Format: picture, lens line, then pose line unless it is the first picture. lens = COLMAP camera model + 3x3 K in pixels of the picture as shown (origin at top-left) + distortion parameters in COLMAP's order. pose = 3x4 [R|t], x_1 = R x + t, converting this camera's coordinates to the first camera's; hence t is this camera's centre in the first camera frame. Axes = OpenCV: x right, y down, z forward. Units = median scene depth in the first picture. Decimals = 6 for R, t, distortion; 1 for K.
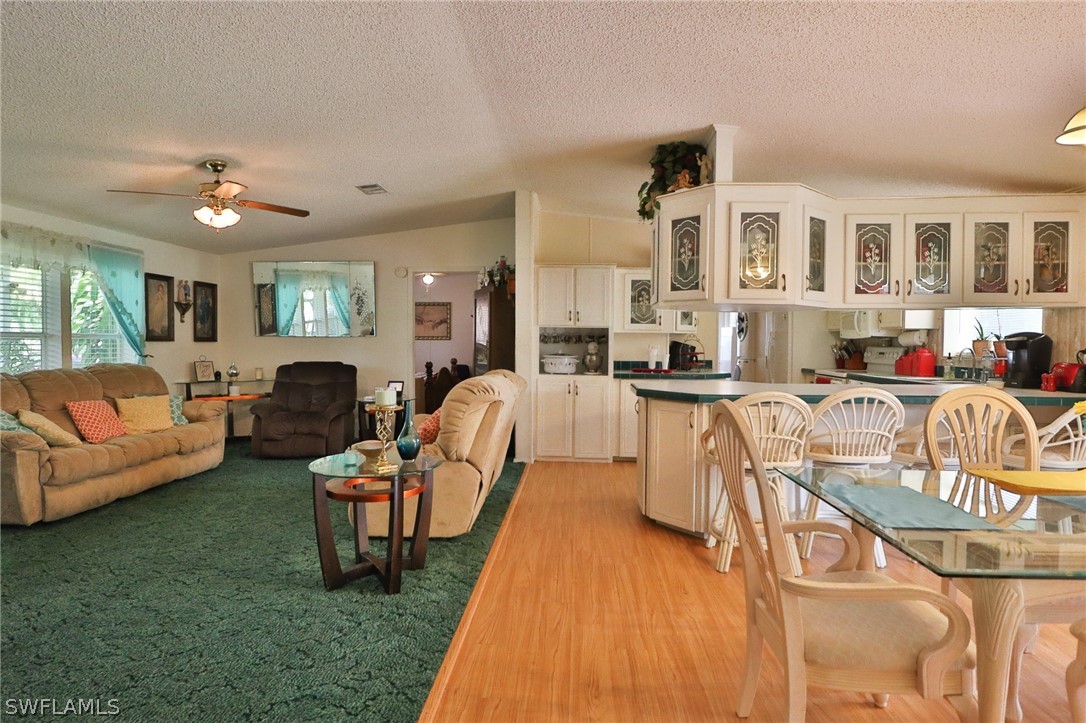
lens RADIAL K [[567.2, 0, 541.9], [0, 567.2, 355.7], [0, 0, 1]] dist [-0.001680, -0.003716]
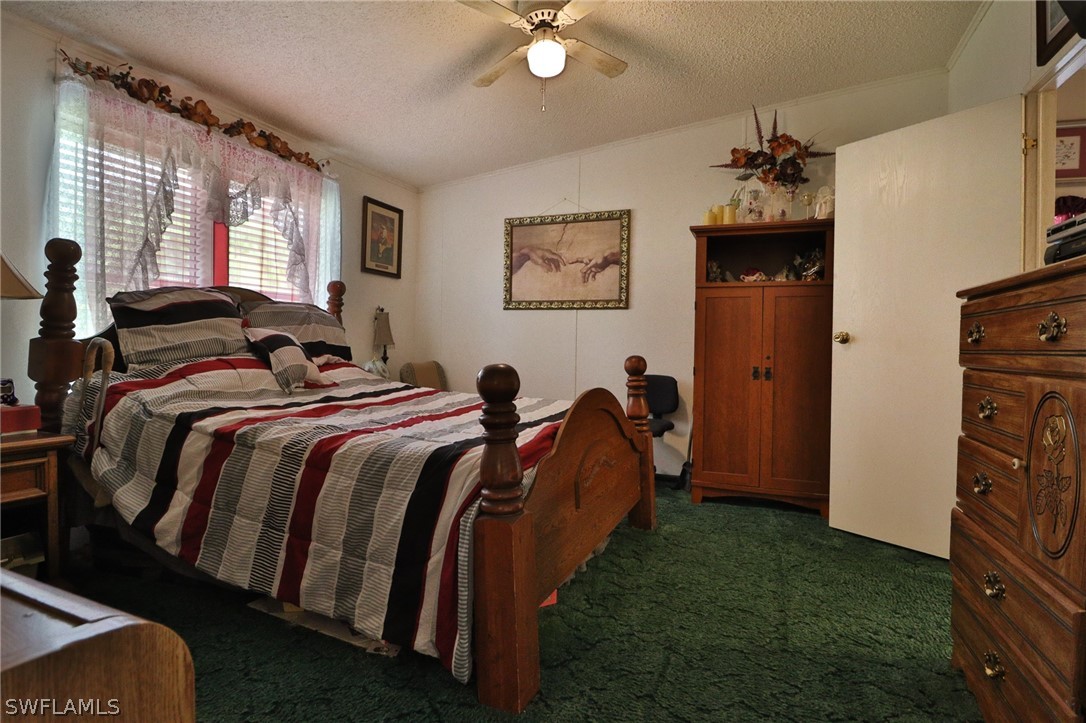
lens RADIAL K [[567.2, 0, 542.1], [0, 567.2, 353.9], [0, 0, 1]] dist [-0.001680, -0.003716]
pose [[0.948478, 0.015102, -0.316483, -0.182083], [-0.019028, 0.999775, -0.009321, 0.012447], [0.316271, 0.014863, 0.948552, 1.185317]]
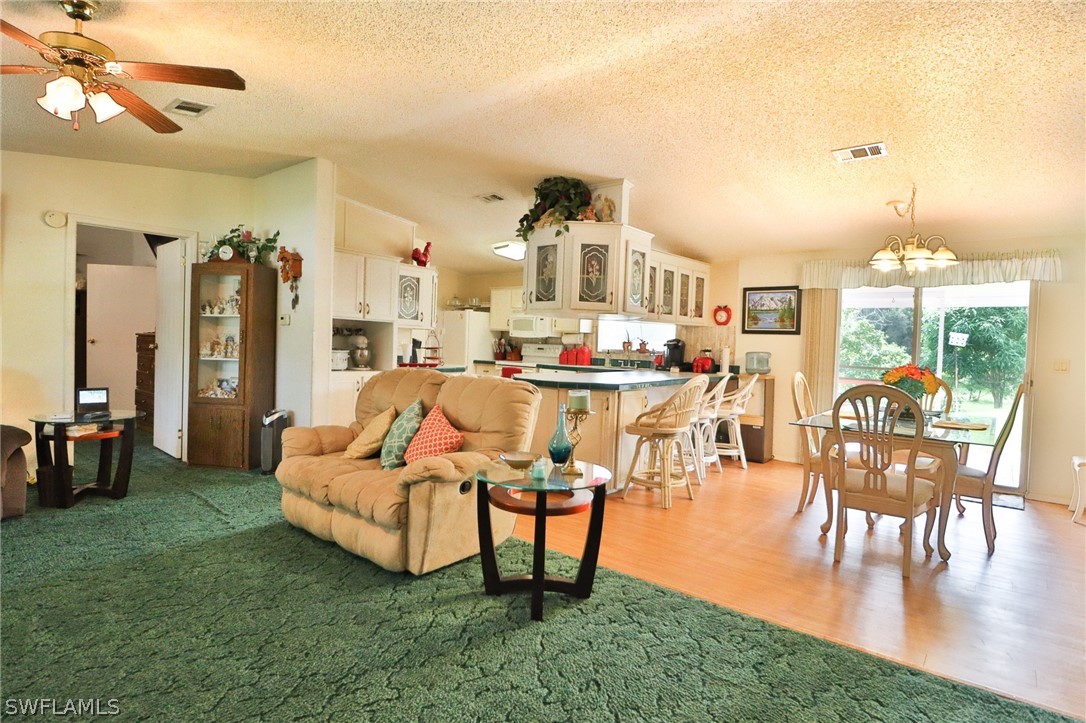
lens RADIAL K [[567.2, 0, 534.6], [0, 567.2, 353.8], [0, 0, 1]] dist [-0.001680, -0.003716]
pose [[0.599312, -0.003298, 0.800509, -0.501666], [-0.010637, 0.999870, 0.012083, -0.008613], [-0.800445, -0.015757, 0.599199, 0.209286]]
